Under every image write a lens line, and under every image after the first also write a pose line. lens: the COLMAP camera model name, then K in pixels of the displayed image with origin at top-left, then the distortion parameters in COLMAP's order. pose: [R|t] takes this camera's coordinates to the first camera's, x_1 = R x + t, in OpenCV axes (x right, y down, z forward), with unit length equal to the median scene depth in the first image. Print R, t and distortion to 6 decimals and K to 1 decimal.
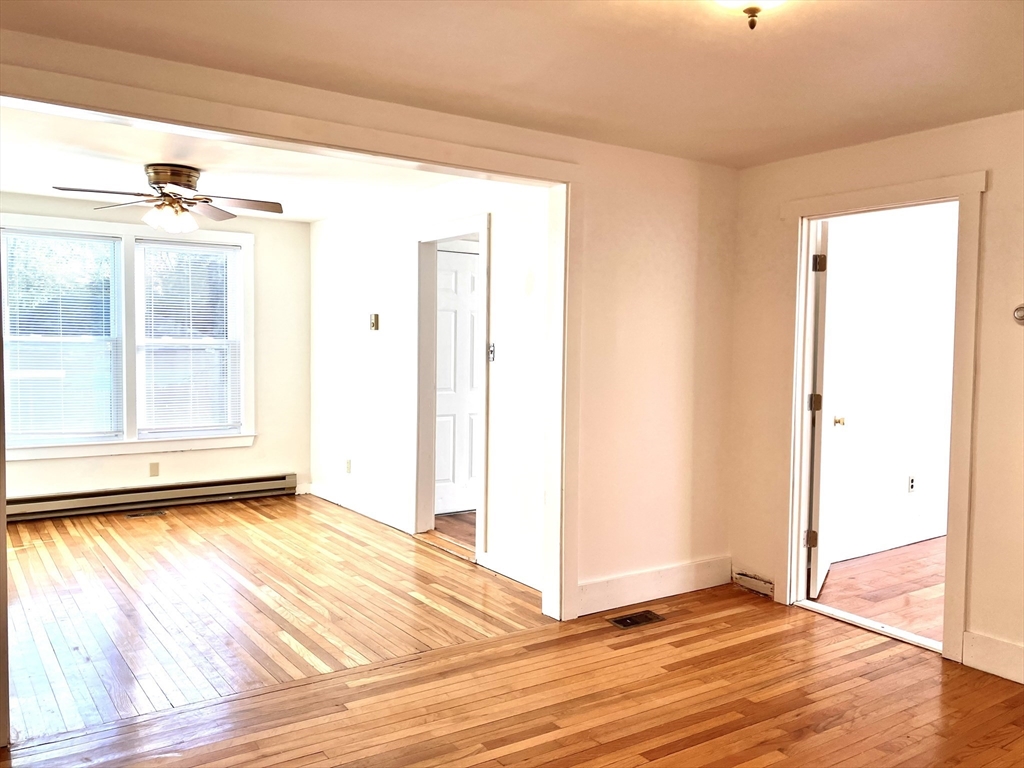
lens RADIAL K [[842.1, 0, 512.0], [0, 842.1, 384.0], [0, 0, 1]] dist [0.009714, -0.003708]
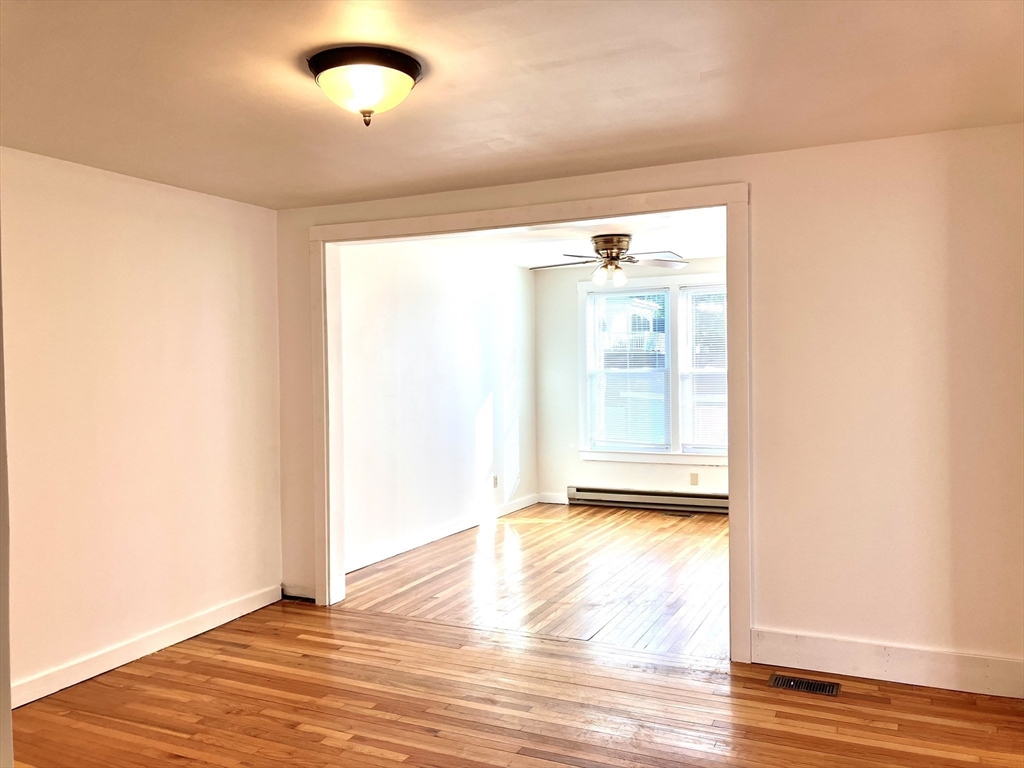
lens RADIAL K [[842.1, 0, 512.0], [0, 842.1, 384.0], [0, 0, 1]] dist [0.009714, -0.003708]
pose [[0.510377, 0.000488, -0.859950, 0.574698], [-0.026080, 0.999549, -0.014912, -0.009620], [0.859555, 0.030038, 0.510160, 0.216573]]
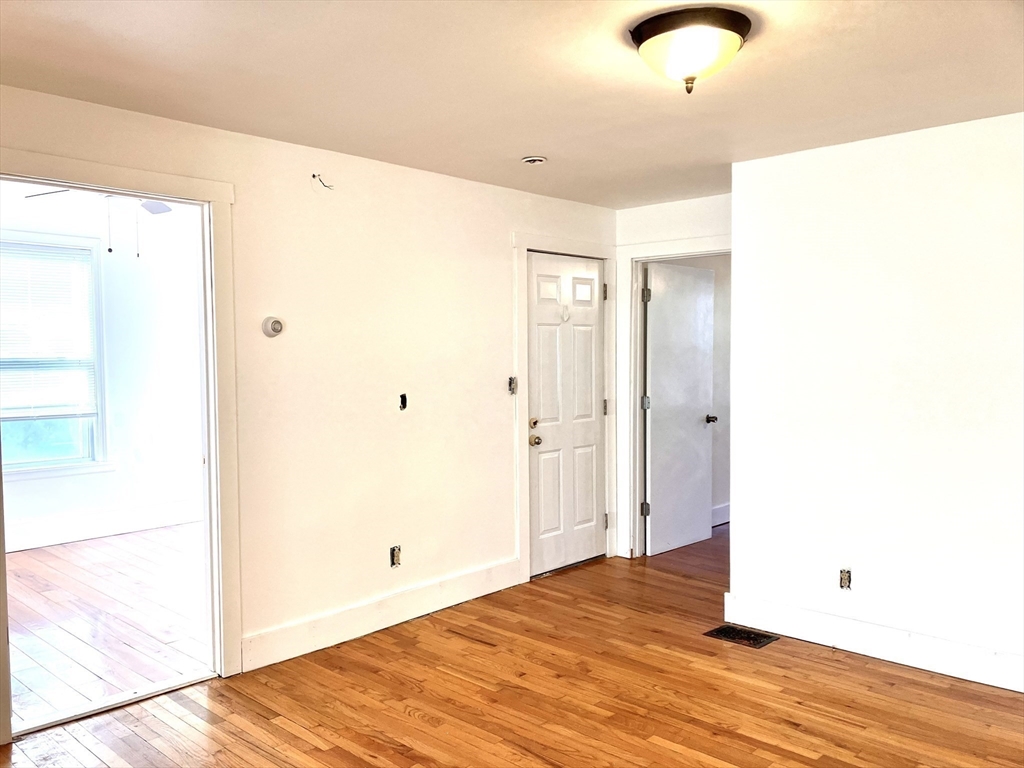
lens RADIAL K [[828.9, 0, 512.0], [0, 828.9, 384.0], [0, 0, 1]] dist [0.001485, -0.000051]
pose [[-0.215397, -0.051170, 0.975185, -0.325484], [0.053346, 0.996518, 0.064072, -0.038582], [-0.975068, 0.065823, -0.211917, 0.593974]]
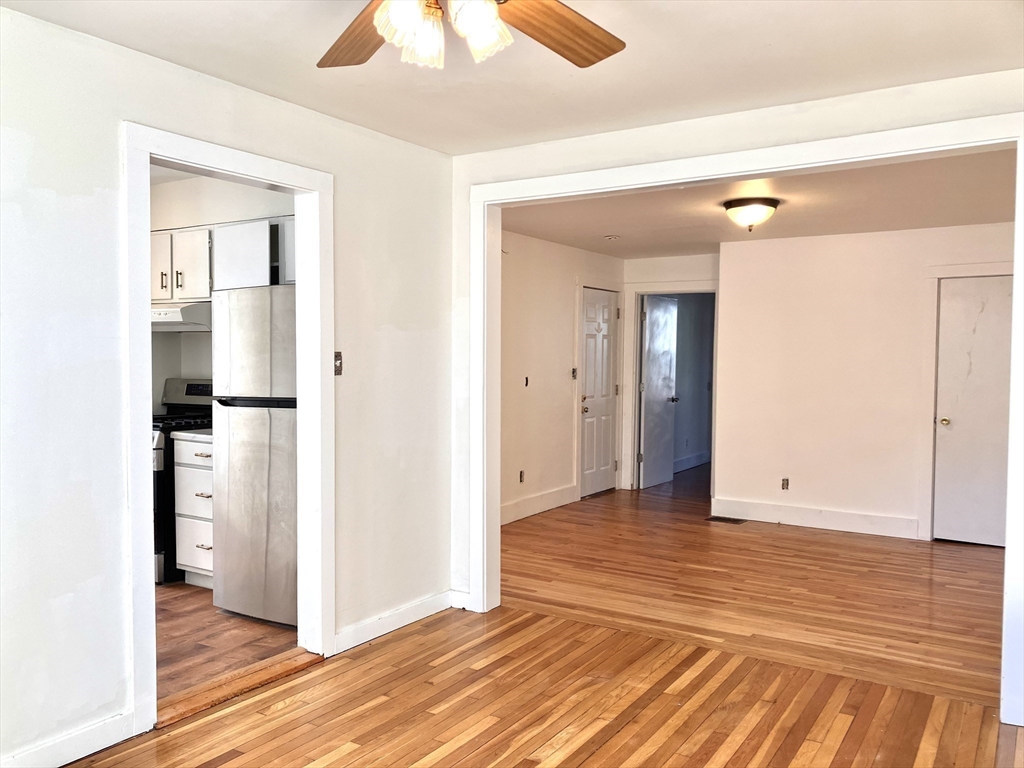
lens RADIAL K [[838.8, 0, 507.6], [0, 838.8, 387.8], [0, 0, 1]] dist [0.083296, -0.098833]
pose [[-0.389945, -0.054305, 0.919236, -0.711972], [0.031220, 0.996906, 0.072137, -0.061574], [-0.920309, 0.056828, -0.387043, 1.055531]]
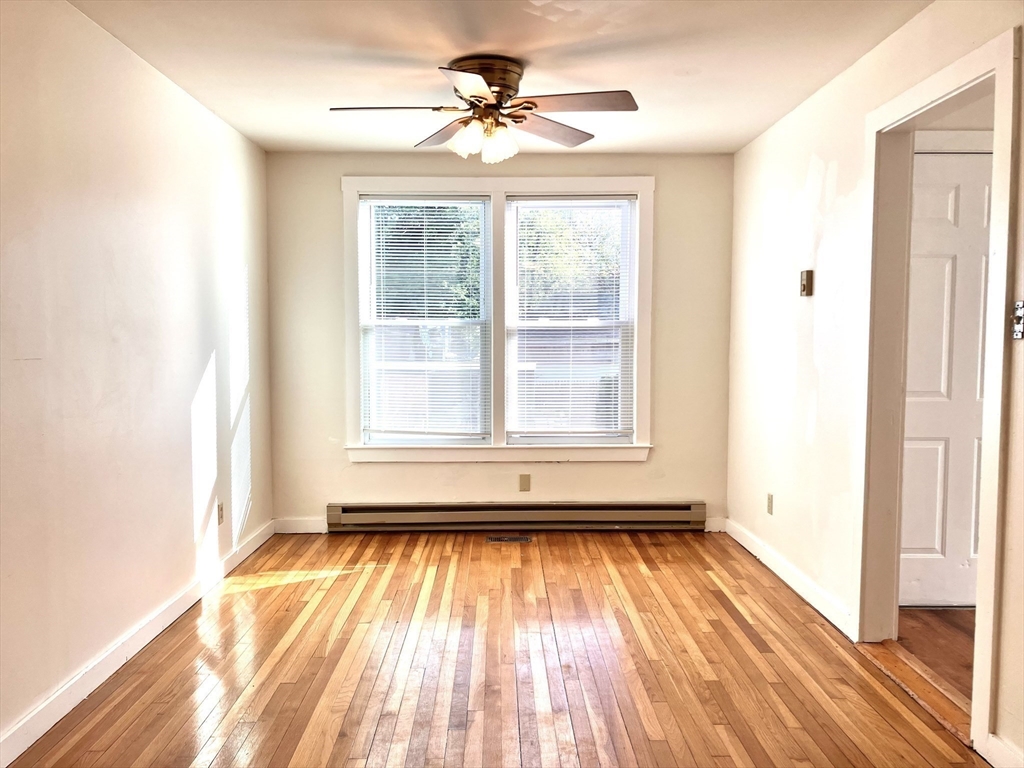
lens RADIAL K [[838.8, 0, 507.6], [0, 838.8, 387.8], [0, 0, 1]] dist [0.083296, -0.098833]
pose [[0.832880, 0.022878, -0.552980, 0.002967], [-0.017611, 0.999735, 0.014837, -0.001340], [0.553173, -0.002619, 0.833062, 0.404024]]
